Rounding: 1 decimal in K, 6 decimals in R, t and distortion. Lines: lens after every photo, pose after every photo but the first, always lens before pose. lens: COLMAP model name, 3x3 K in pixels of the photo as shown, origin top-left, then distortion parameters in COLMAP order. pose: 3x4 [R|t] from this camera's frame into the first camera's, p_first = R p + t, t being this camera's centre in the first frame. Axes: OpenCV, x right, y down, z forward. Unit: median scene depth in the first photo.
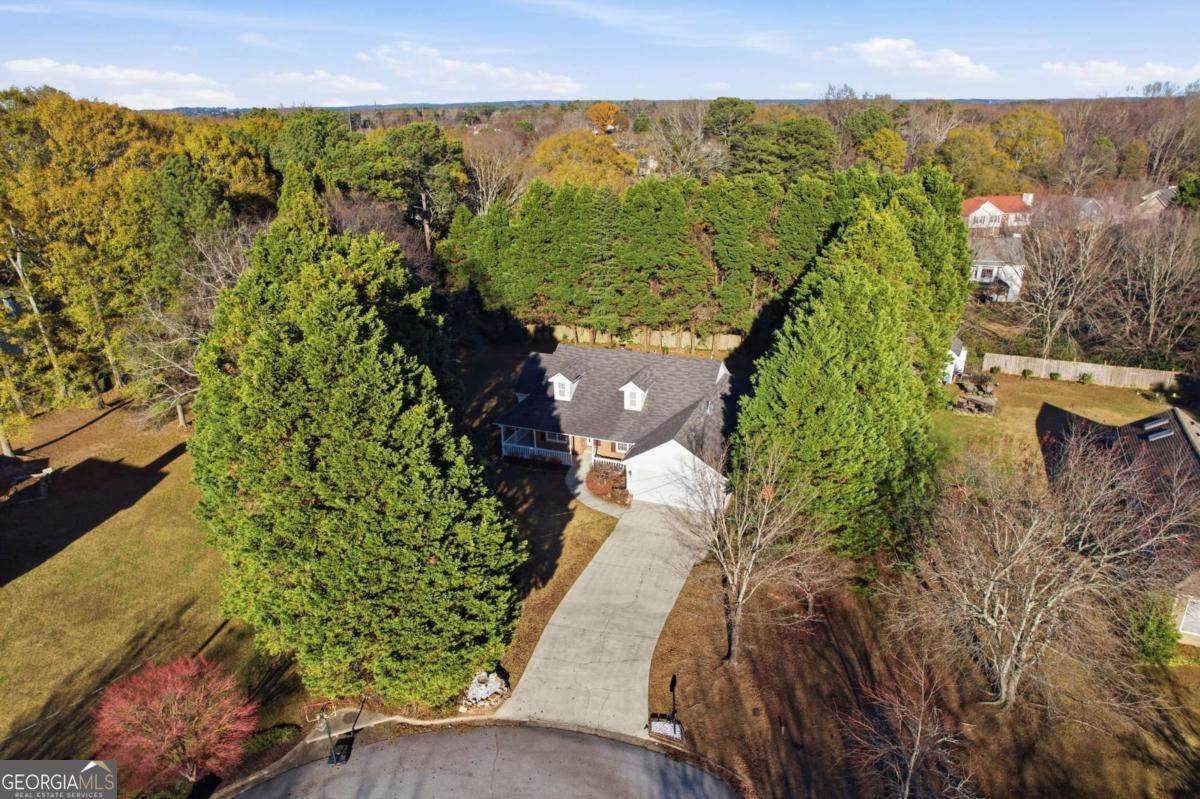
lens RADIAL K [[760.2, 0, 606.6], [0, 760.2, 419.9], [0, 0, 1]] dist [-0.053607, -0.000888]
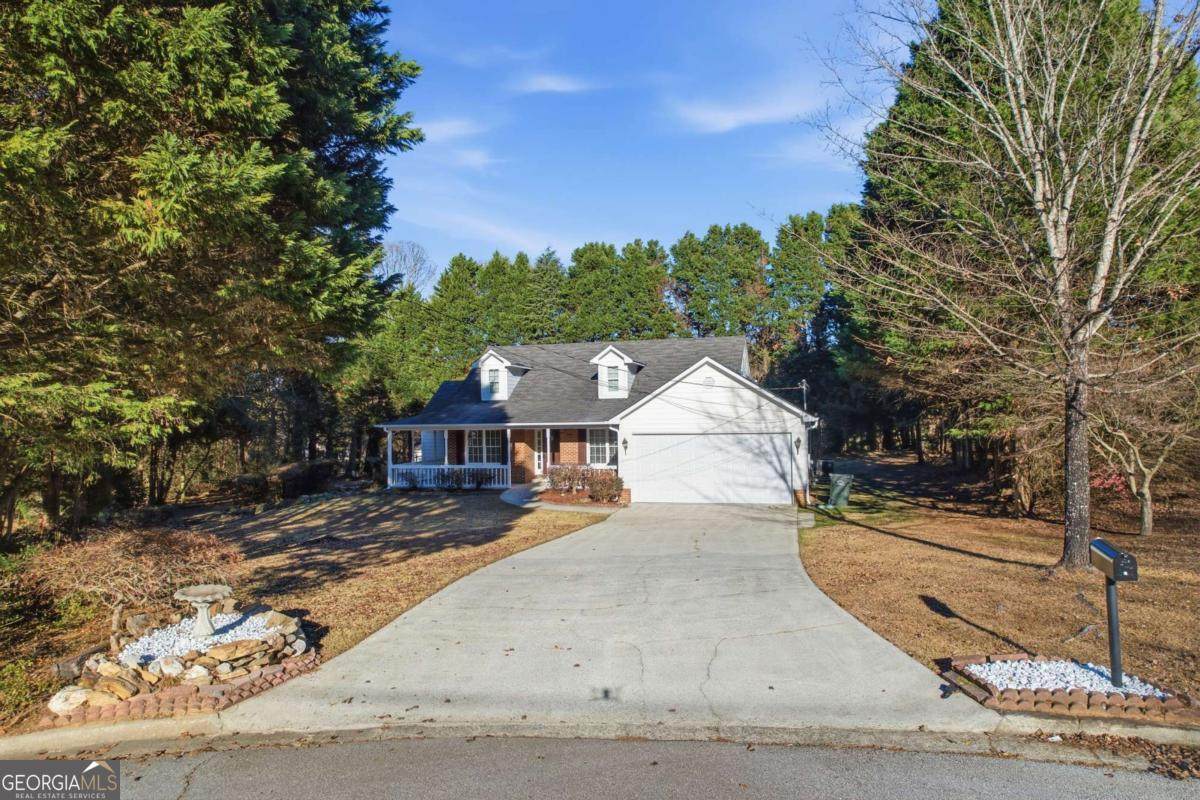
lens RADIAL K [[760.2, 0, 606.6], [0, 760.2, 420.4], [0, 0, 1]] dist [-0.053607, -0.000888]
pose [[0.994132, -0.003215, 0.108122, -0.038442], [0.045865, 0.917786, -0.394417, 0.261033], [-0.097965, 0.397062, 0.912548, 0.504482]]
